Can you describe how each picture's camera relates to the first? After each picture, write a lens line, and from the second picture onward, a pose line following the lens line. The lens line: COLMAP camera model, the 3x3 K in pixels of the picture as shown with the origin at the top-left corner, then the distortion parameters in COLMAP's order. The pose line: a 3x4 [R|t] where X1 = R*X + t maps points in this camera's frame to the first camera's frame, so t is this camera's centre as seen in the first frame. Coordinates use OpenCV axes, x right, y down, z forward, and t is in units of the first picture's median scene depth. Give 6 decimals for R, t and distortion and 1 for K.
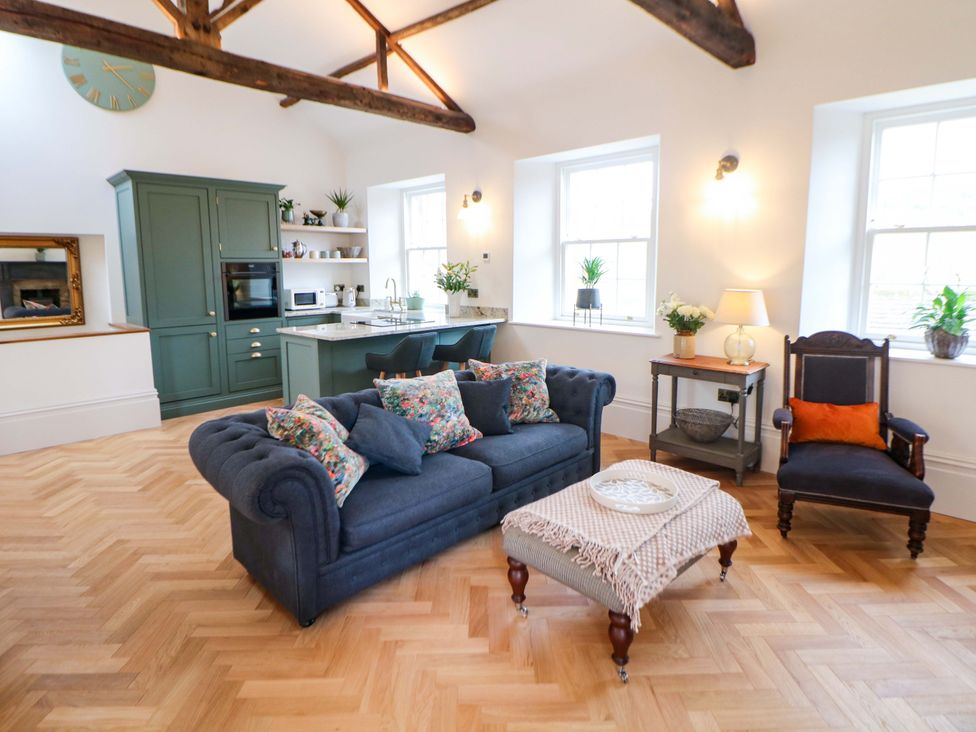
lens RADIAL K [[546.9, 0, 494.6], [0, 546.9, 330.7], [0, 0, 1]] dist [0.001771, -0.010516]
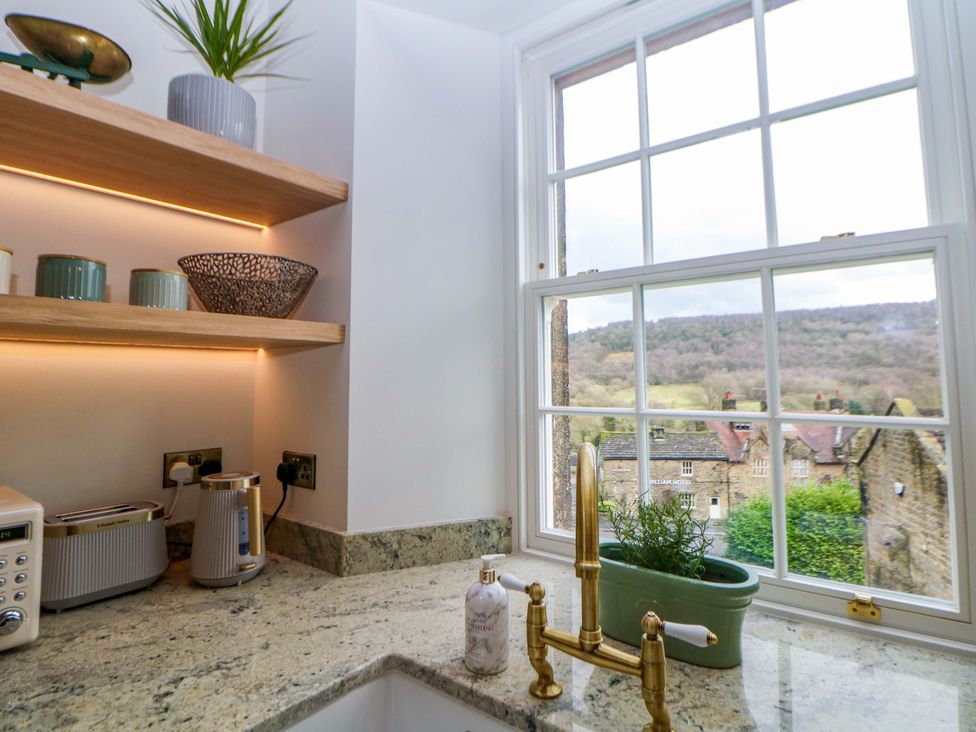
lens RADIAL K [[502.1, 0, 491.8], [0, 502.1, 340.0], [0, 0, 1]] dist [-0.001506, -0.012879]
pose [[0.993300, 0.010004, 0.115127, -0.262541], [0.013400, 0.979555, -0.200732, -0.116945], [-0.114781, 0.200930, 0.972858, 1.076166]]
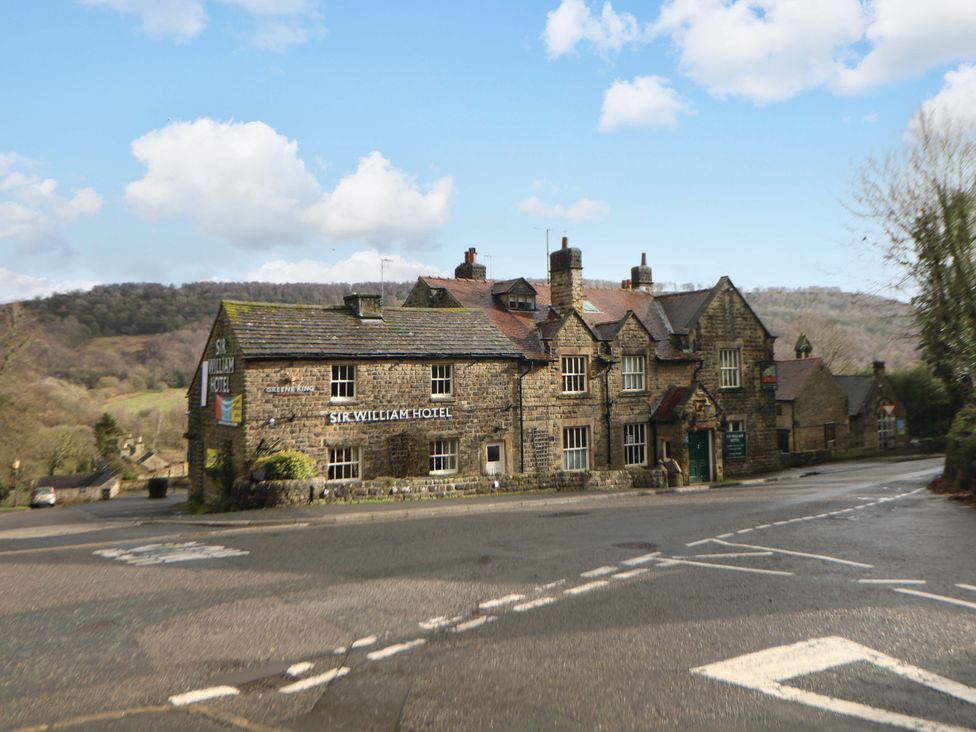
lens RADIAL K [[761.0, 0, 488.0], [0, 761.0, 366.0], [0, 0, 1]] dist [-0.001647, -0.000026]
pose [[0.673961, 0.019960, 0.738497, -0.251403], [0.097086, 0.988572, -0.115321, -0.095289], [-0.732360, 0.149419, 0.664321, 1.171260]]
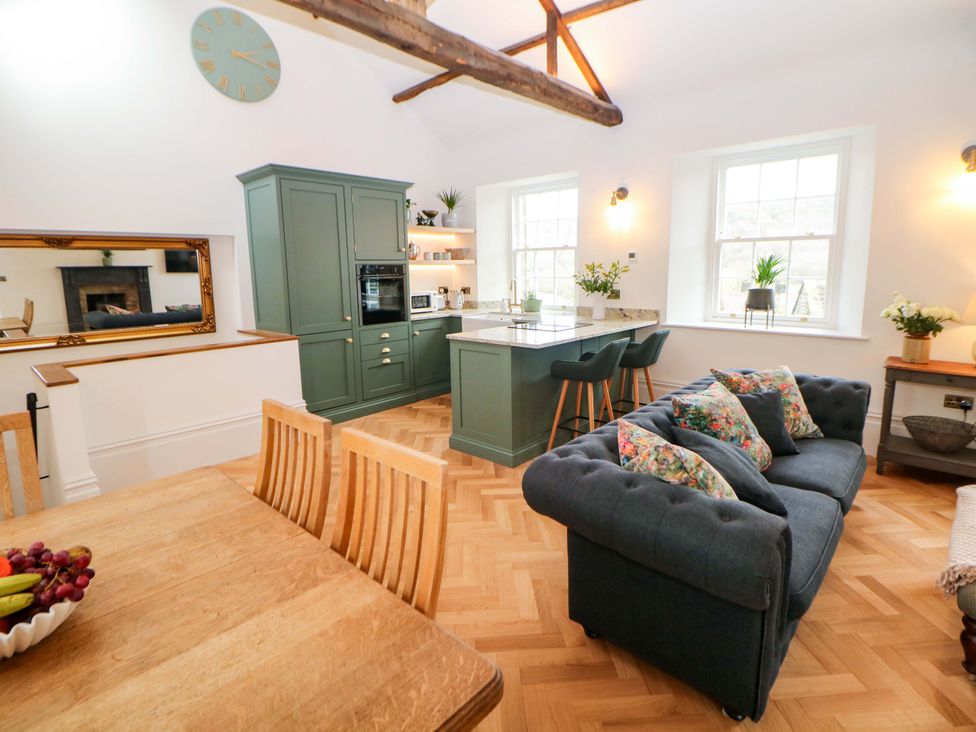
lens RADIAL K [[502.1, 0, 491.8], [0, 502.1, 340.0], [0, 0, 1]] dist [-0.001506, -0.012879]
pose [[0.999561, -0.011783, 0.027167, -0.302638], [0.011109, 0.999630, 0.024810, -0.013611], [-0.027449, -0.024497, 0.999323, 0.126851]]
